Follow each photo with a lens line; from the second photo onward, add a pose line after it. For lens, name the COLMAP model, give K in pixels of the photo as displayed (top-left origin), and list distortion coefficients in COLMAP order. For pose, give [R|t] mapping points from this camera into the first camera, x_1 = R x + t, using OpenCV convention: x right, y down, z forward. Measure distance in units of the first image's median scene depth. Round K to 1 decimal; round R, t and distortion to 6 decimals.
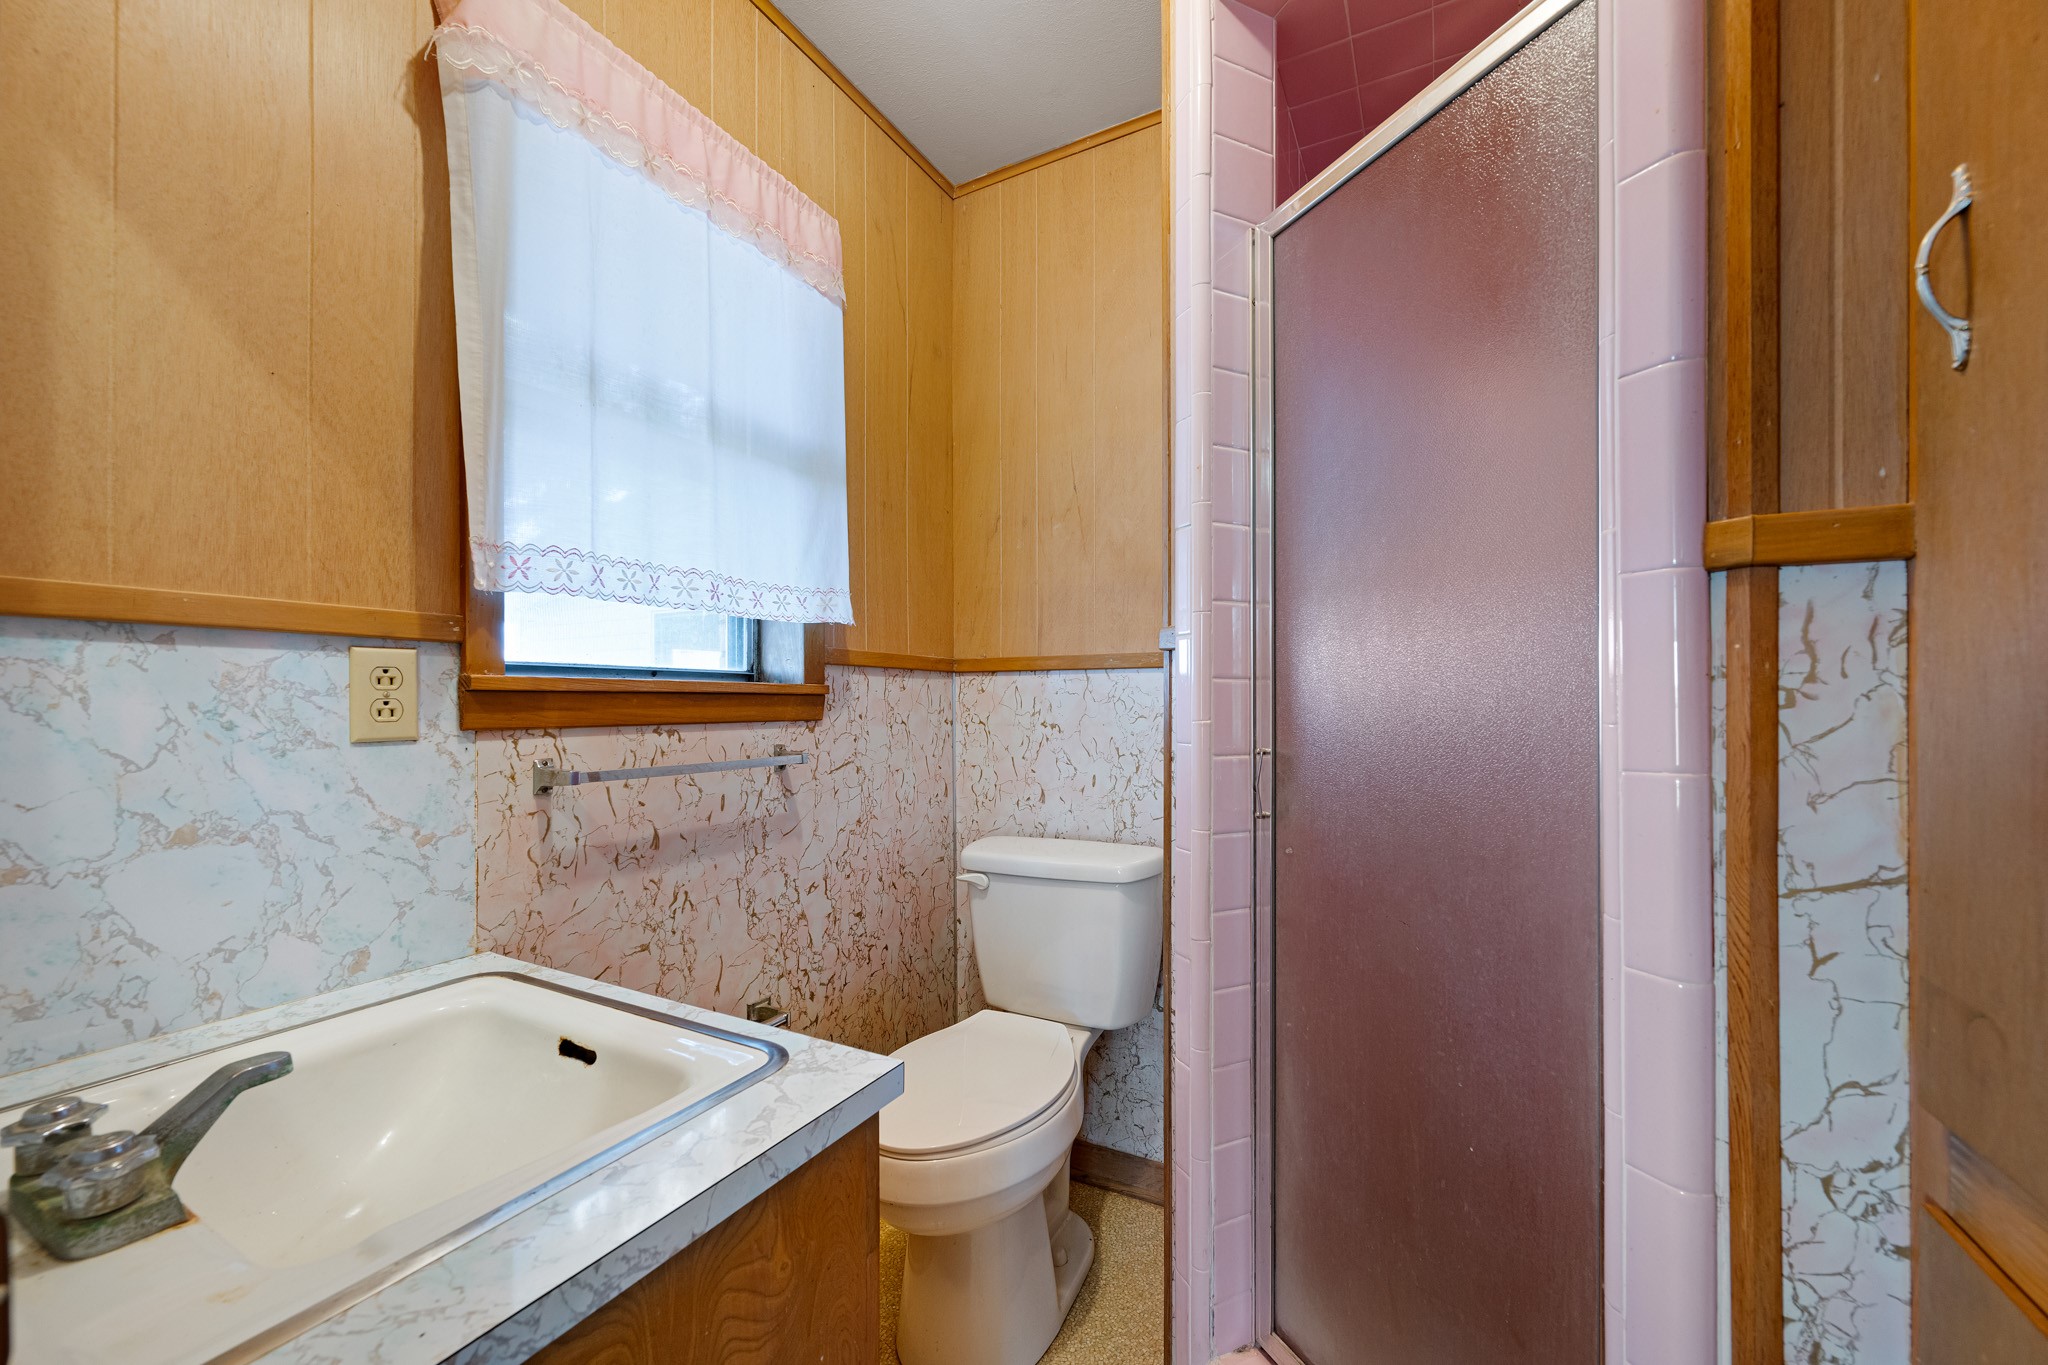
lens RADIAL K [[808.8, 0, 1021.0], [0, 808.8, 696.2], [0, 0, 1]] dist [-0.000193, -0.000117]
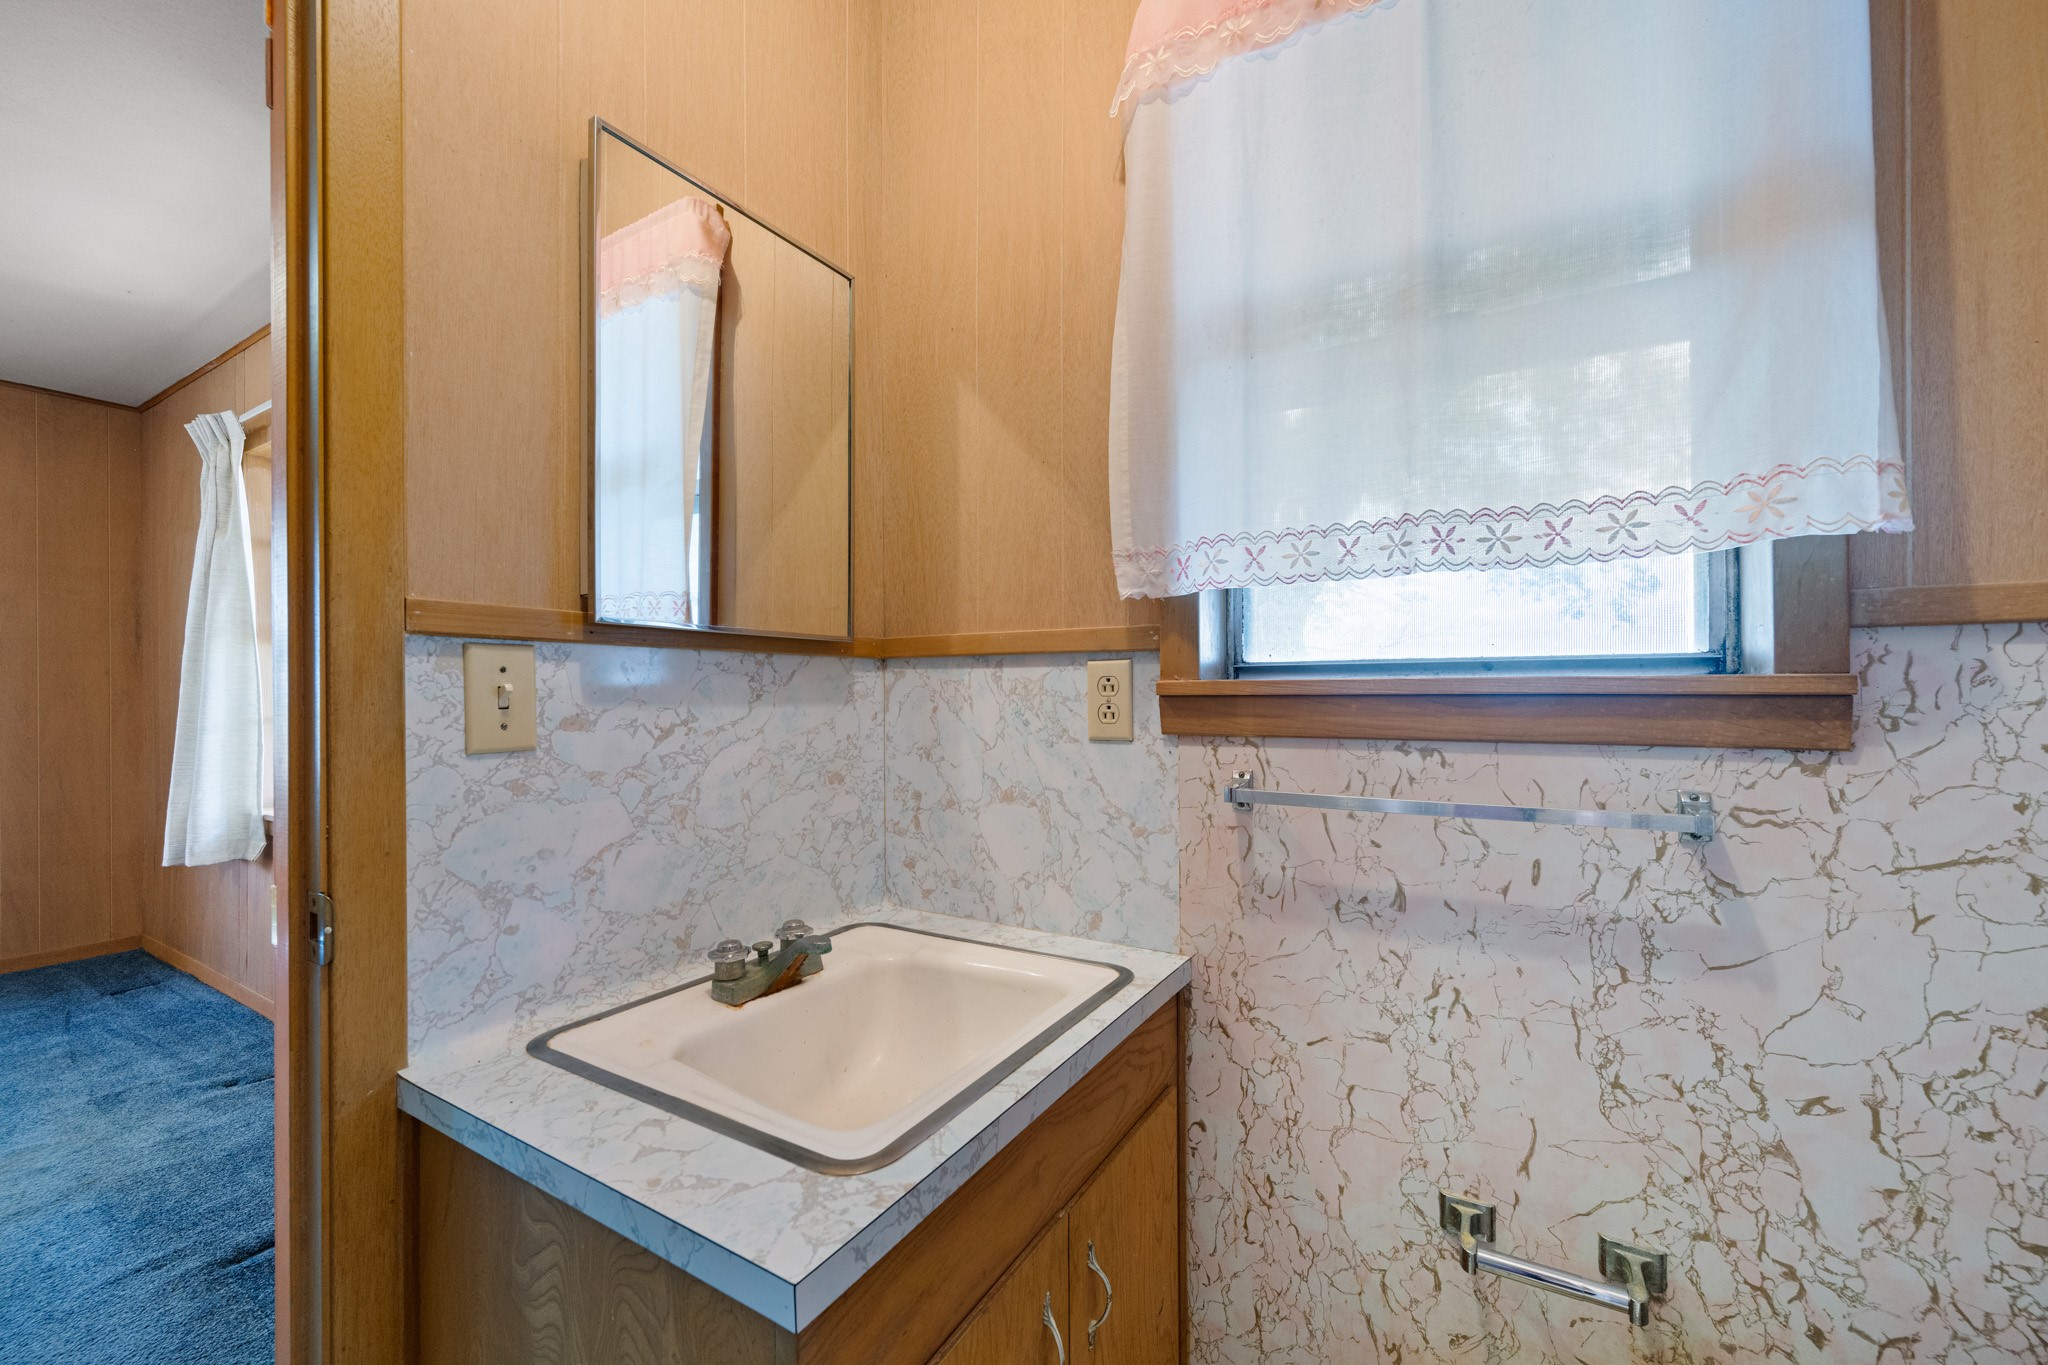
lens RADIAL K [[794.7, 0, 1029.6], [0, 794.7, 694.3], [0, 0, 1]] dist [0.000410, 0.000594]
pose [[-0.032634, -0.001792, -0.999466, 0.302508], [0.008336, 0.999963, -0.002065, -0.007494], [0.999433, -0.008399, -0.032618, 0.768517]]
